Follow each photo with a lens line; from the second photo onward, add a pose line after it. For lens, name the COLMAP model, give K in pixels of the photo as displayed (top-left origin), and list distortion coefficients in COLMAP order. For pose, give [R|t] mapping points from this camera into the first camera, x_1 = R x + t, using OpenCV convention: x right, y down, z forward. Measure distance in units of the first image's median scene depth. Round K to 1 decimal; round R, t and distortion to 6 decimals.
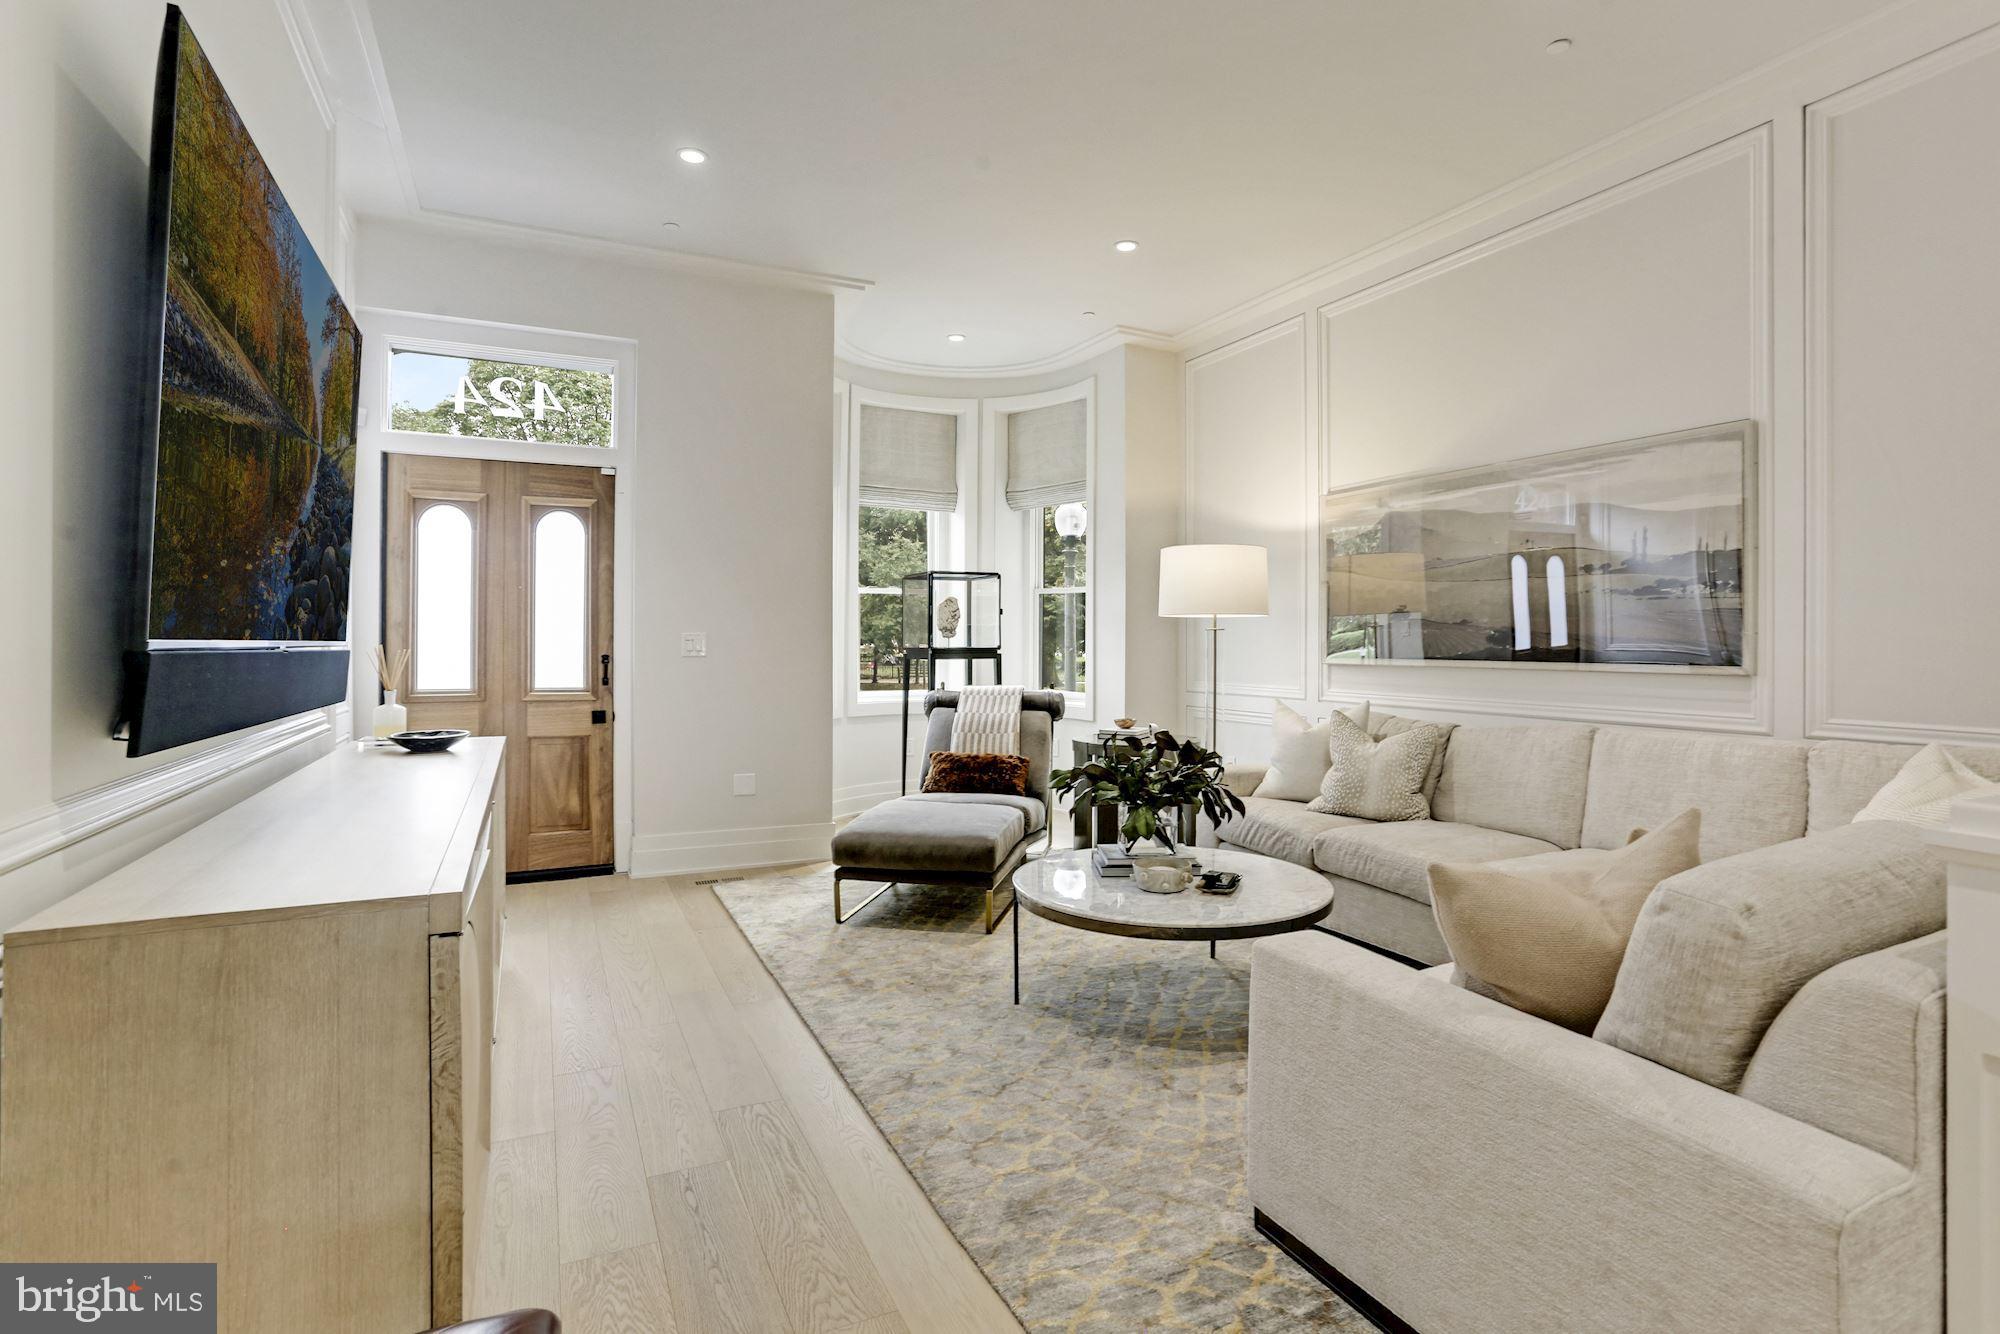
lens RADIAL K [[986.5, 0, 996.5], [0, 986.5, 632.9], [0, 0, 1]] dist [-0.028821, 0.006329]
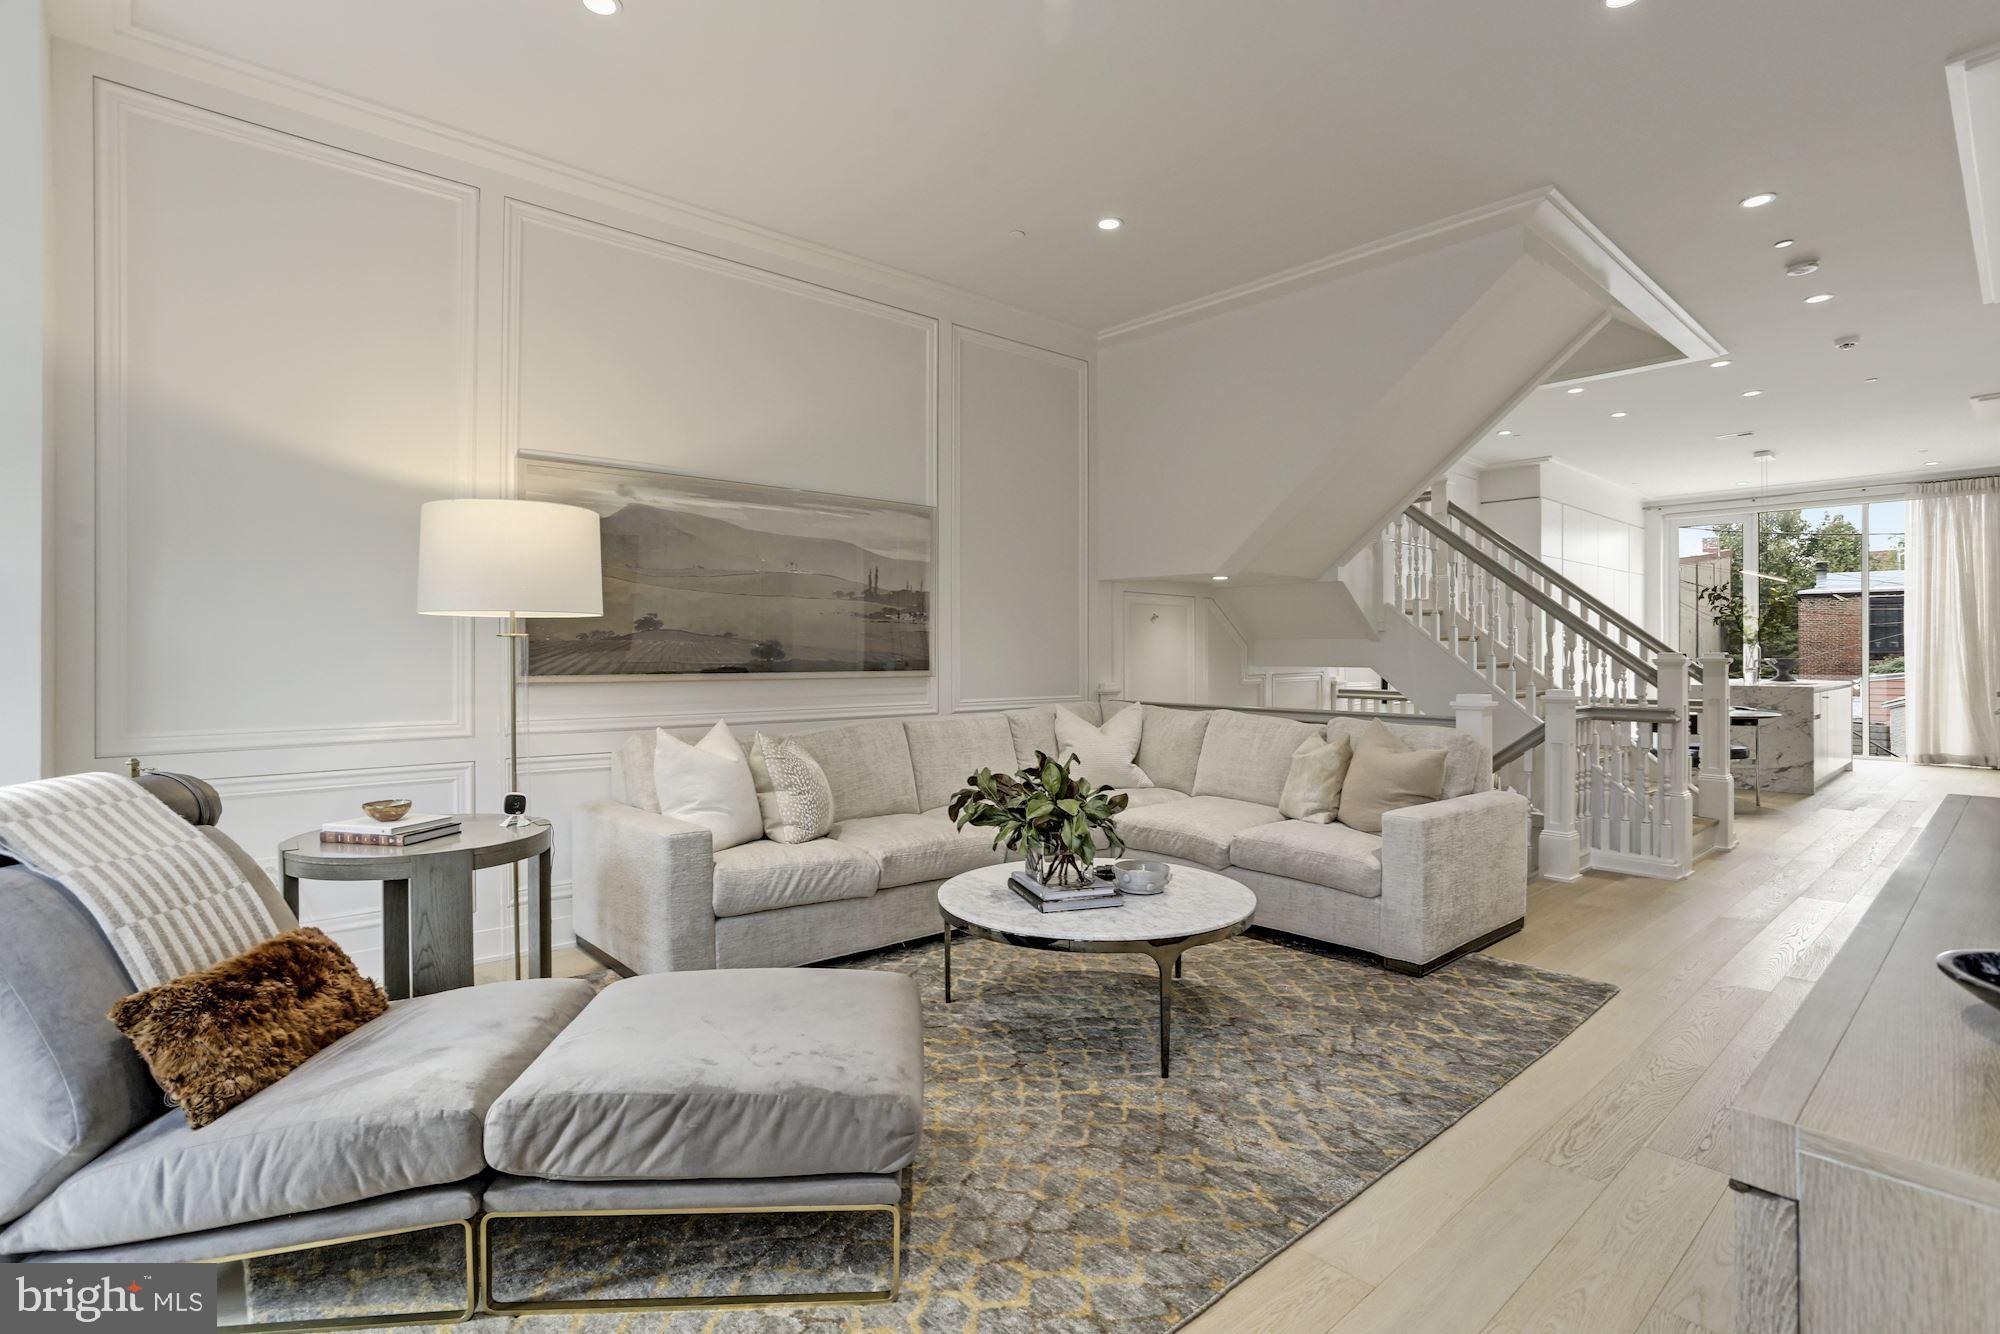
lens RADIAL K [[986.5, 0, 1012.3], [0, 986.5, 649.6], [0, 0, 1]] dist [-0.028821, 0.006329]
pose [[-0.289802, 0.001006, 0.957086, -0.678326], [-0.002869, 0.999994, -0.001920, 0.005976], [-0.957082, -0.003302, -0.289797, 1.226806]]
